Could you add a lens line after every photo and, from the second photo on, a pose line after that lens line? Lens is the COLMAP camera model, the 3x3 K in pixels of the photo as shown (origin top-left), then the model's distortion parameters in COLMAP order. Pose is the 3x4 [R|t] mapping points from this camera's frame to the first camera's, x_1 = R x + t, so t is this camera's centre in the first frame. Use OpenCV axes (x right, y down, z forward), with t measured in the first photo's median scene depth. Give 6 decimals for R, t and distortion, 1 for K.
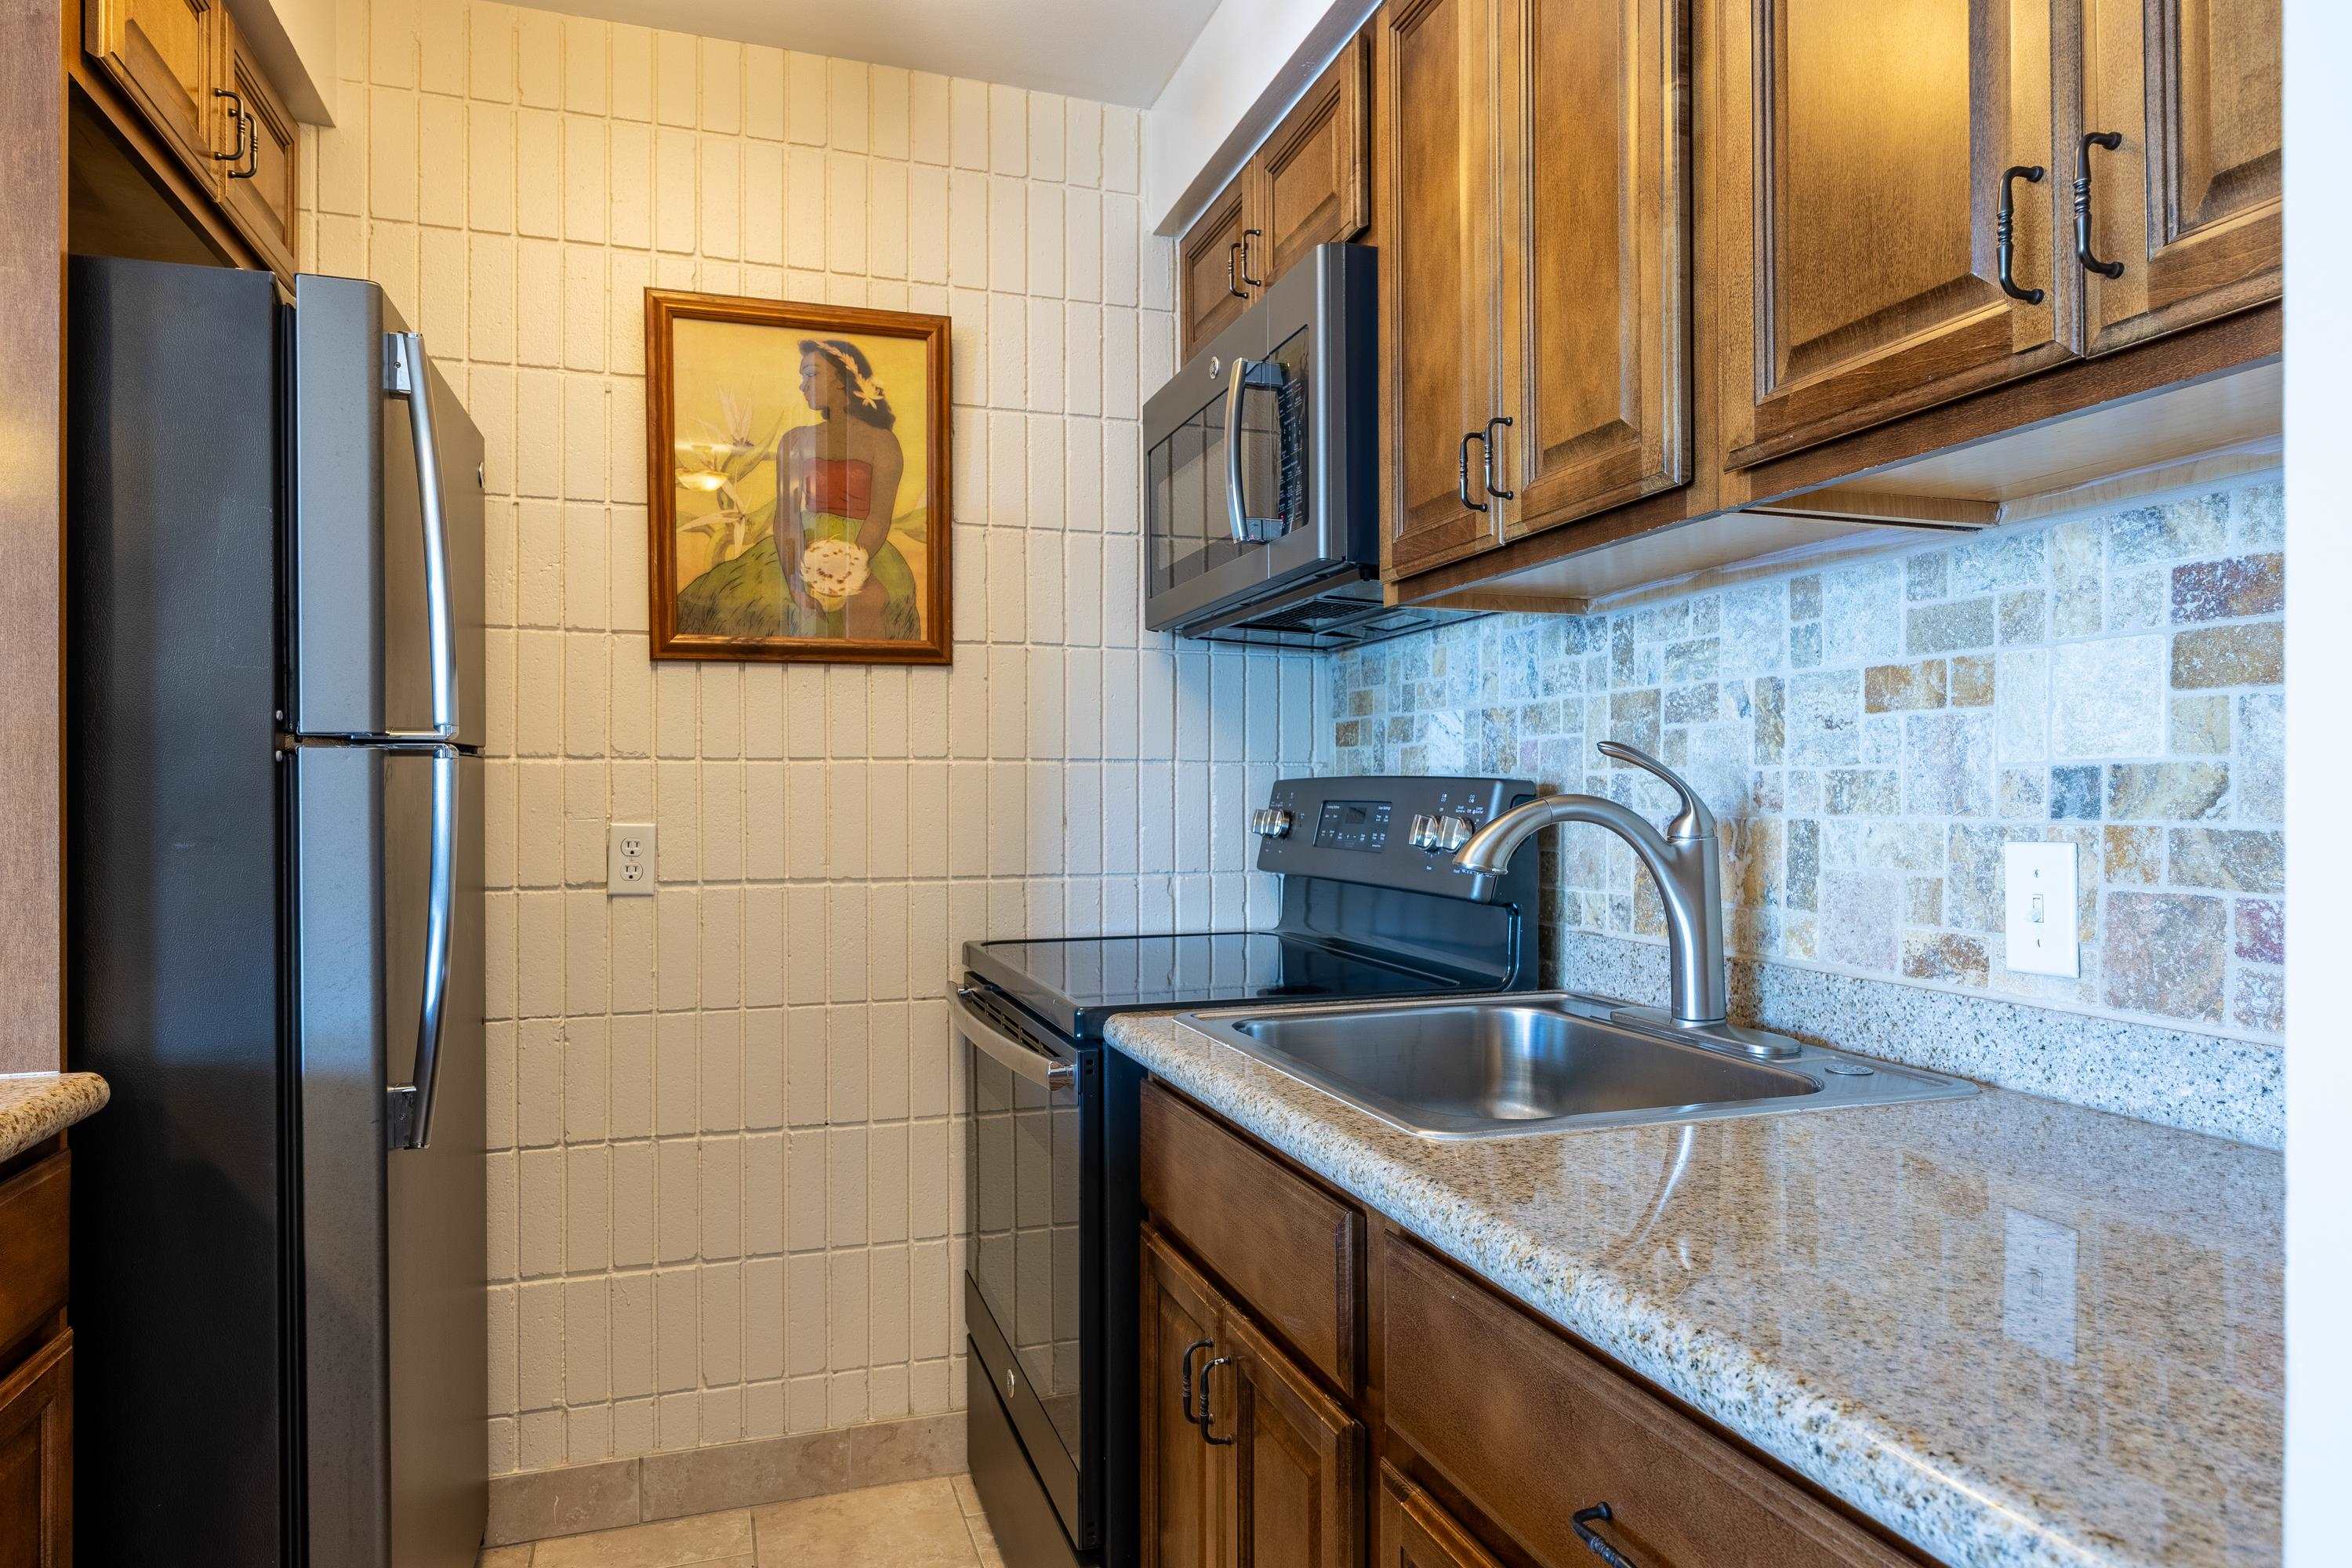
lens RADIAL K [[1388.2, 0, 1175.3], [0, 1388.2, 792.9], [0, 0, 1]] dist [-0.001203, -0.000751]
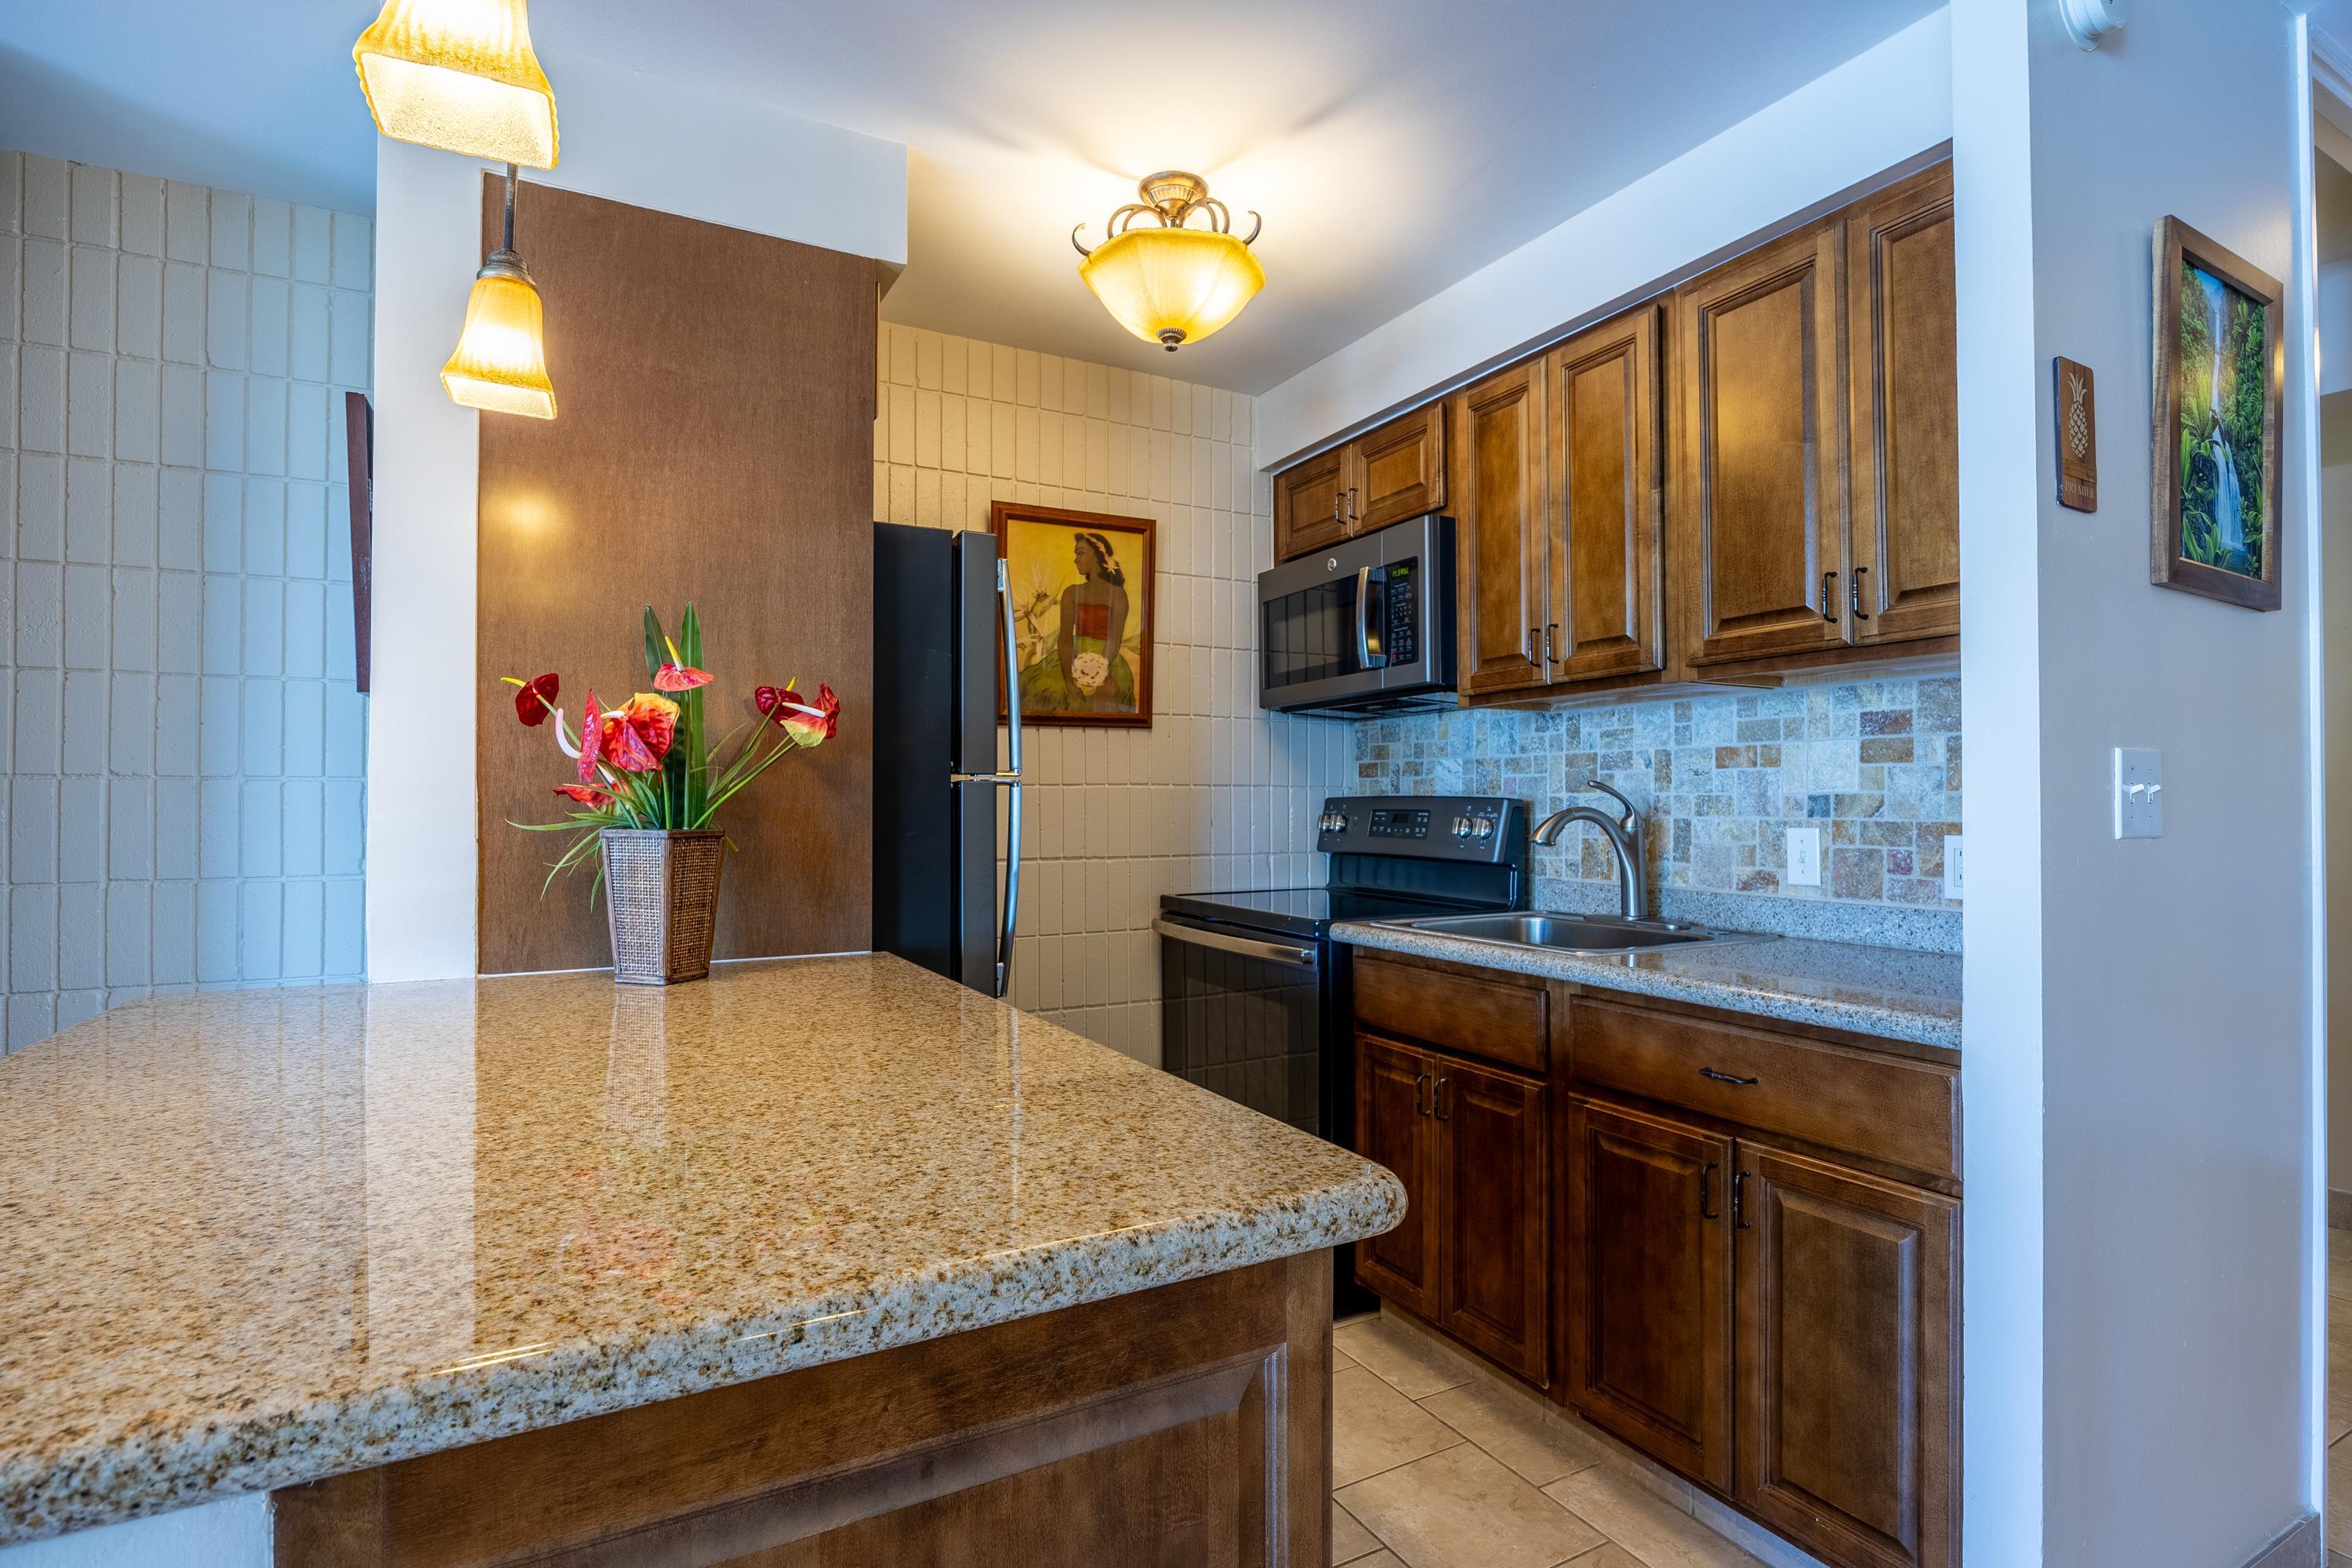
lens RADIAL K [[1127.3, 0, 1175.1], [0, 1127.3, 794.8], [0, 0, 1]] dist [-0.009118, -0.000256]
pose [[0.985832, 0.001644, 0.167730, -0.570346], [-0.000400, 0.999972, -0.007456, -0.003640], [-0.167738, 0.007283, 0.985805, -0.526148]]
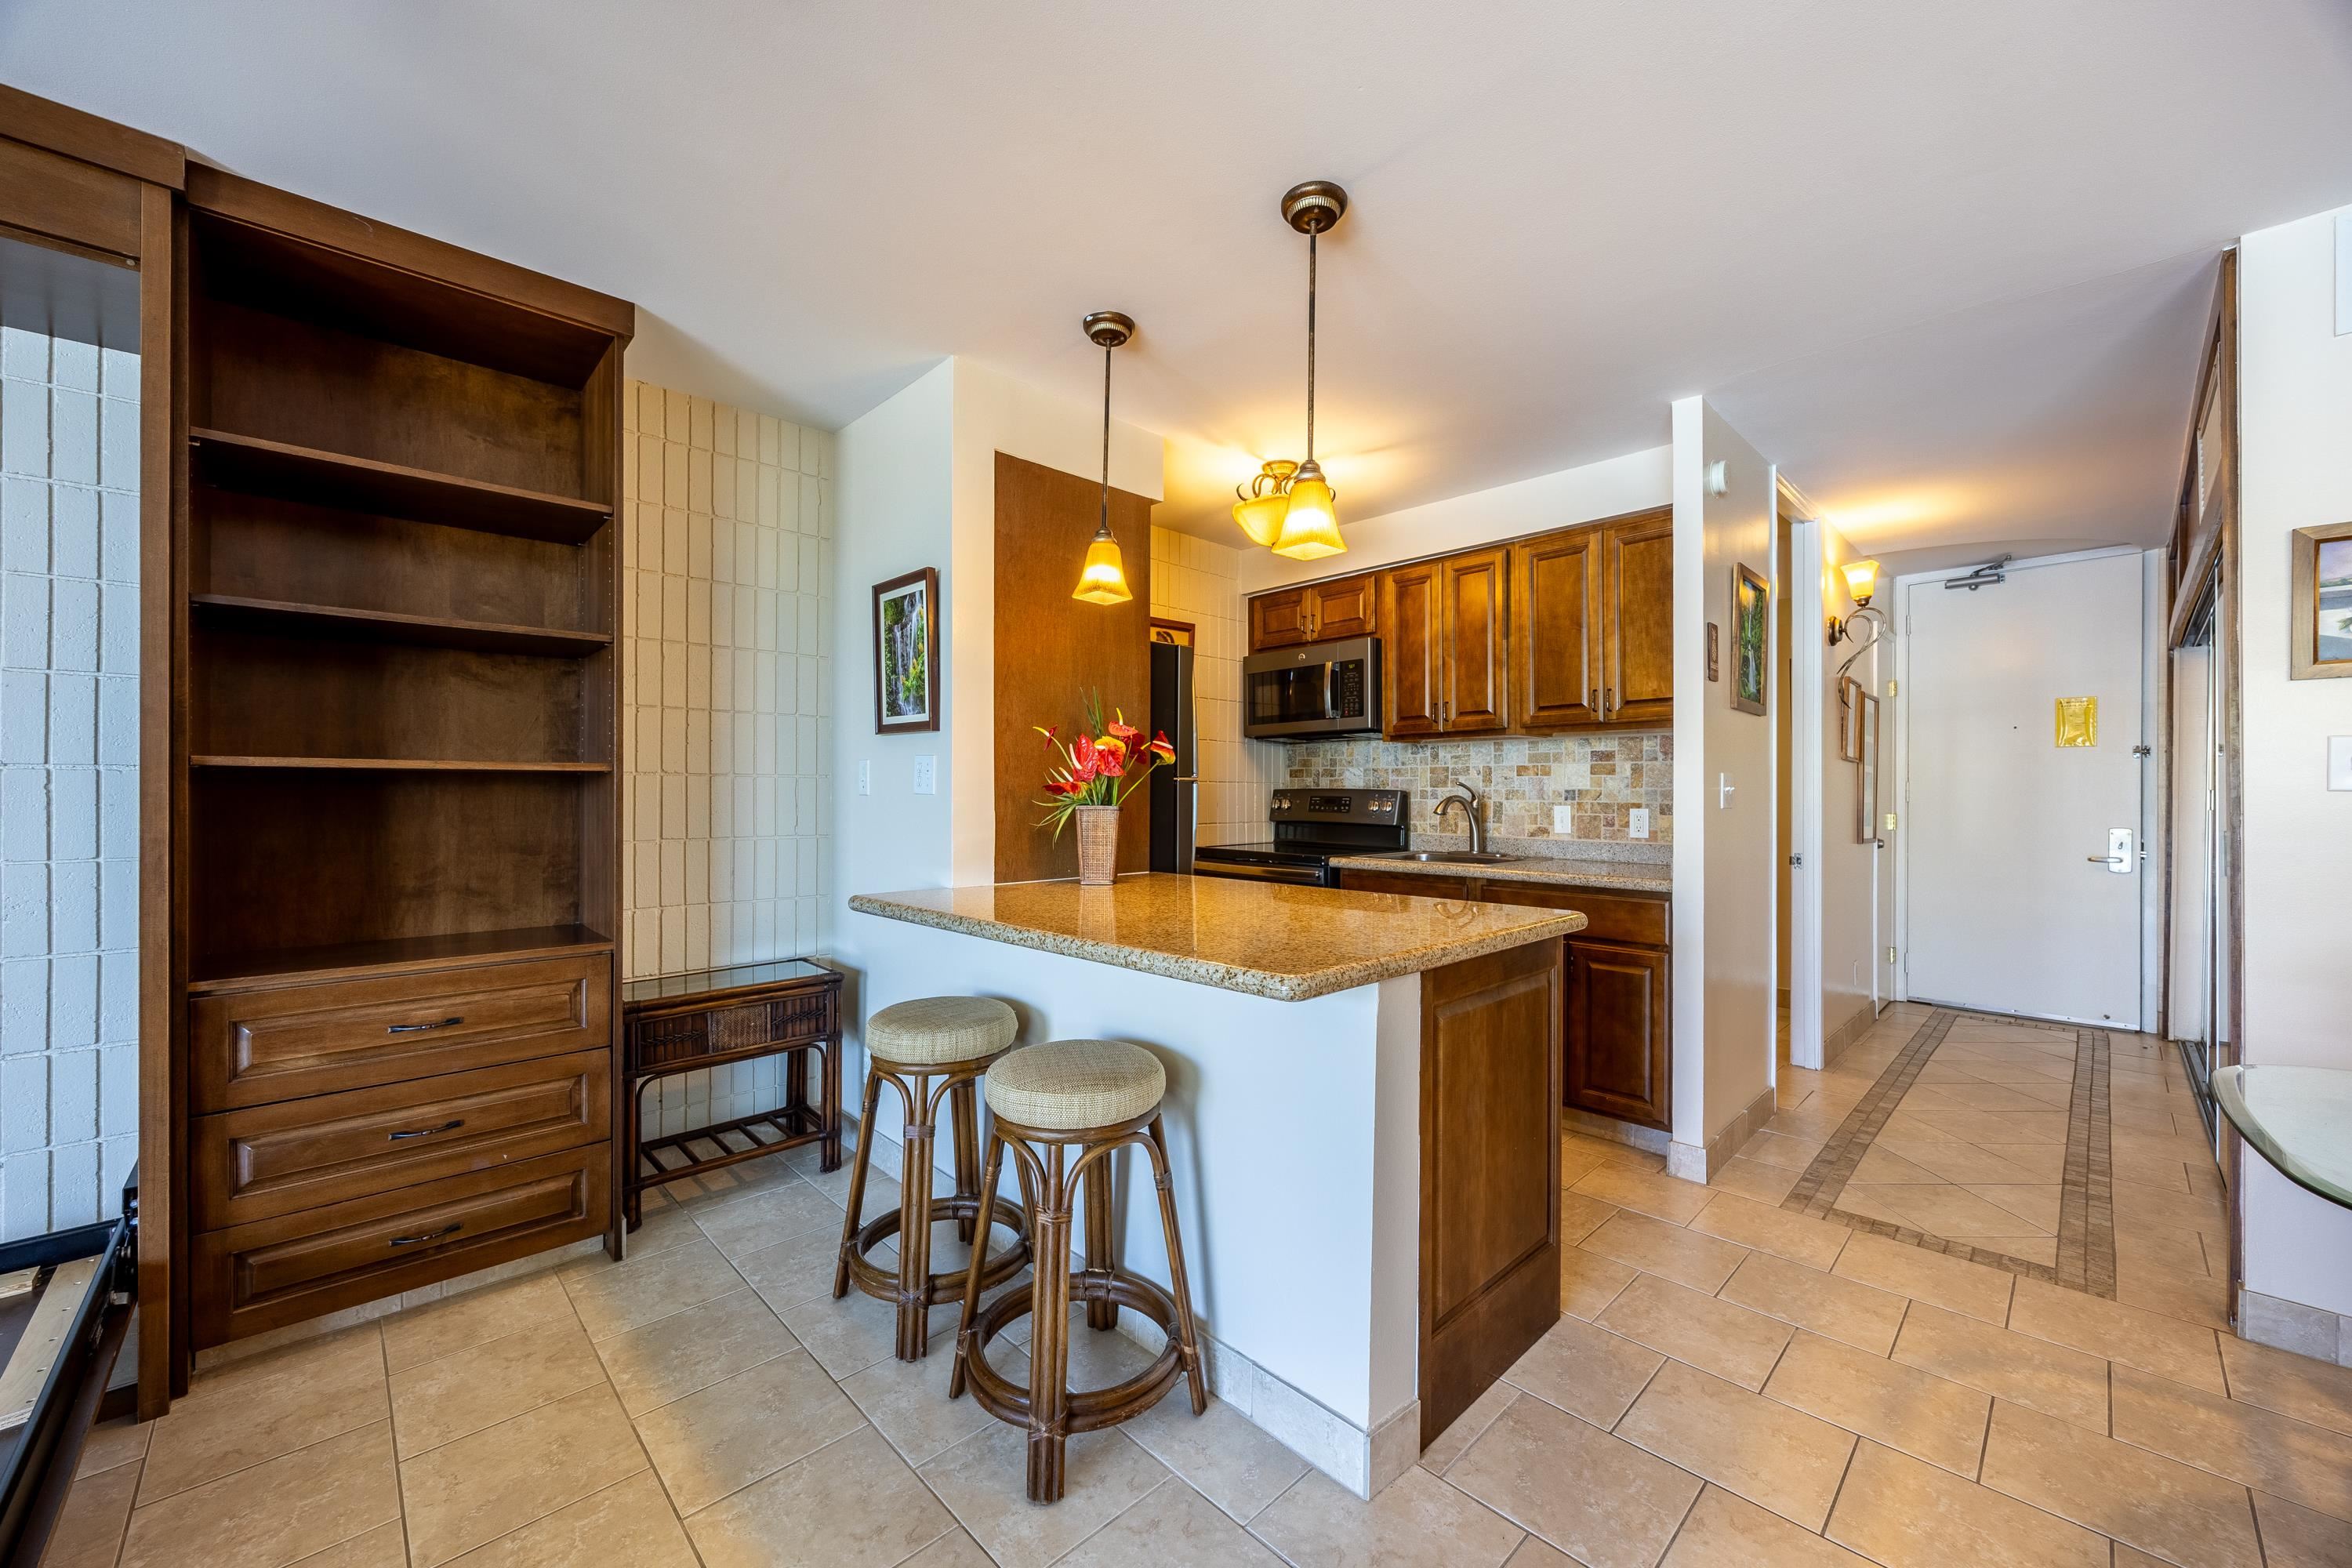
lens RADIAL K [[893.4, 0, 1175.5], [0, 893.4, 791.9], [0, 0, 1]] dist [-0.000759, -0.000558]
pose [[0.906561, 0.003771, 0.422058, -1.496817], [-0.003920, 0.999992, -0.000515, -0.003406], [-0.422057, -0.001188, 0.906569, -0.970436]]
